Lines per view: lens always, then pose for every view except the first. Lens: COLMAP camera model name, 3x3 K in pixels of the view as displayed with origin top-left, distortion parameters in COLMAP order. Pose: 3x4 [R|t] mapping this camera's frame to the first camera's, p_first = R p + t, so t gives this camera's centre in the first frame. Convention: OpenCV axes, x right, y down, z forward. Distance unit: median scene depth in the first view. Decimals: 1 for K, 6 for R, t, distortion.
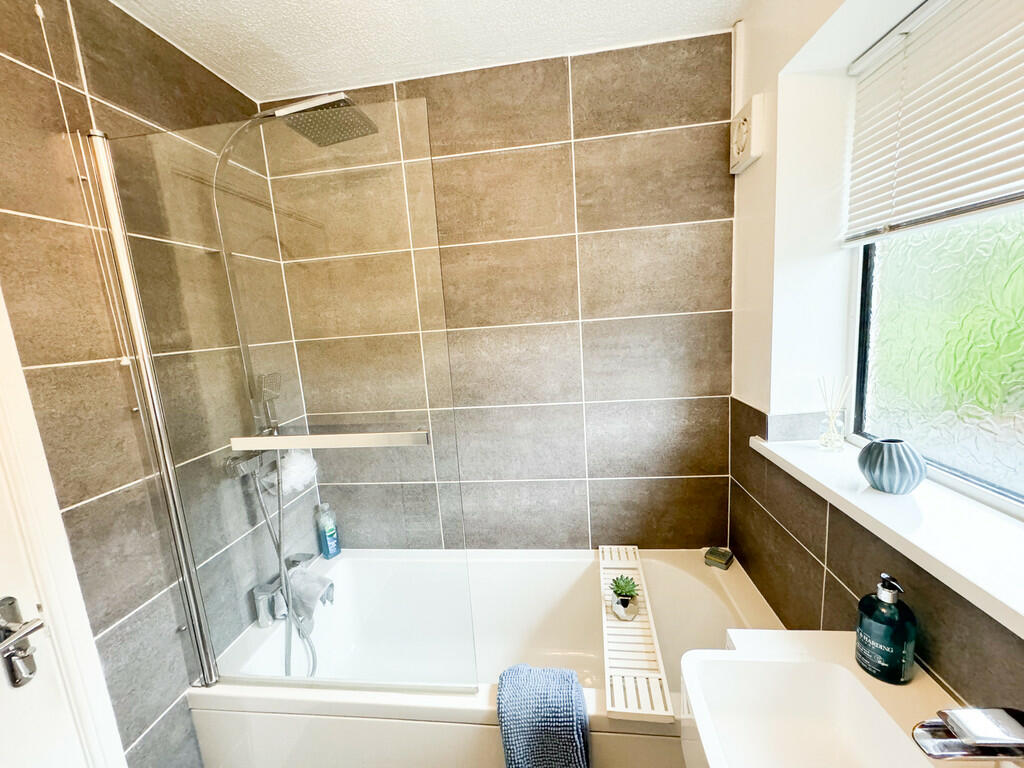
lens RADIAL K [[408.4, 0, 514.6], [0, 408.4, 384.4], [0, 0, 1]] dist [-0.002941, 0.000608]
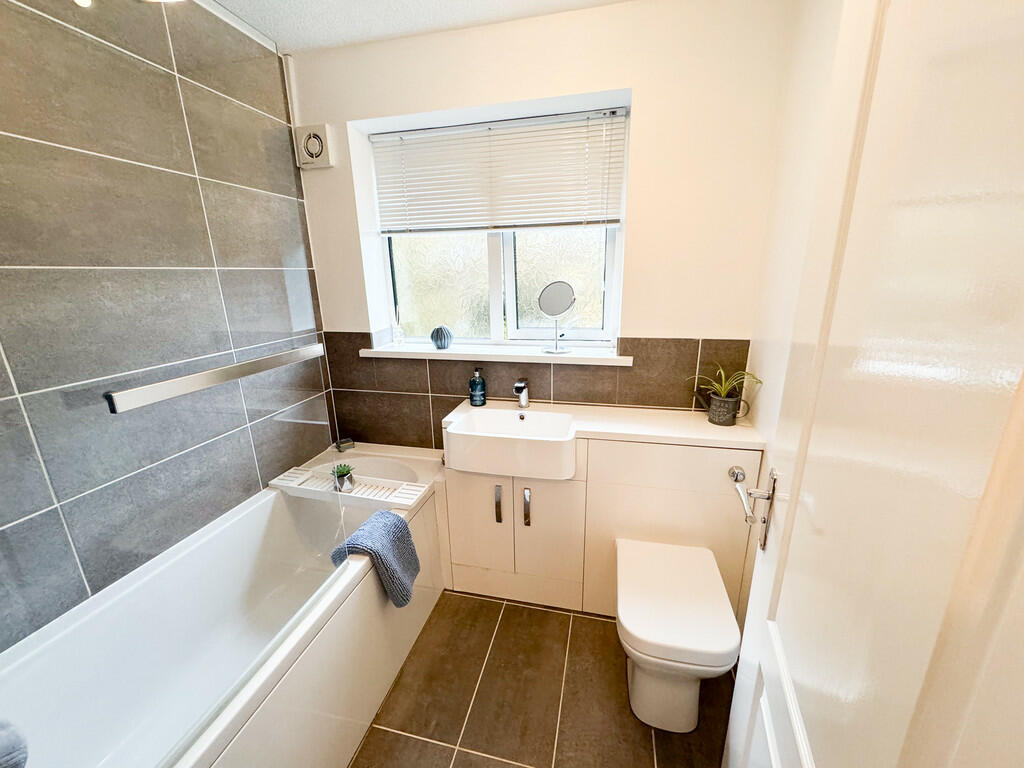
lens RADIAL K [[408.4, 0, 517.4], [0, 408.4, 386.1], [0, 0, 1]] dist [-0.002941, 0.000608]
pose [[0.105765, -0.200121, 0.974046, -0.799381], [0.167740, 0.969093, 0.180890, 0.067976], [-0.980141, 0.144255, 0.136064, 0.181887]]
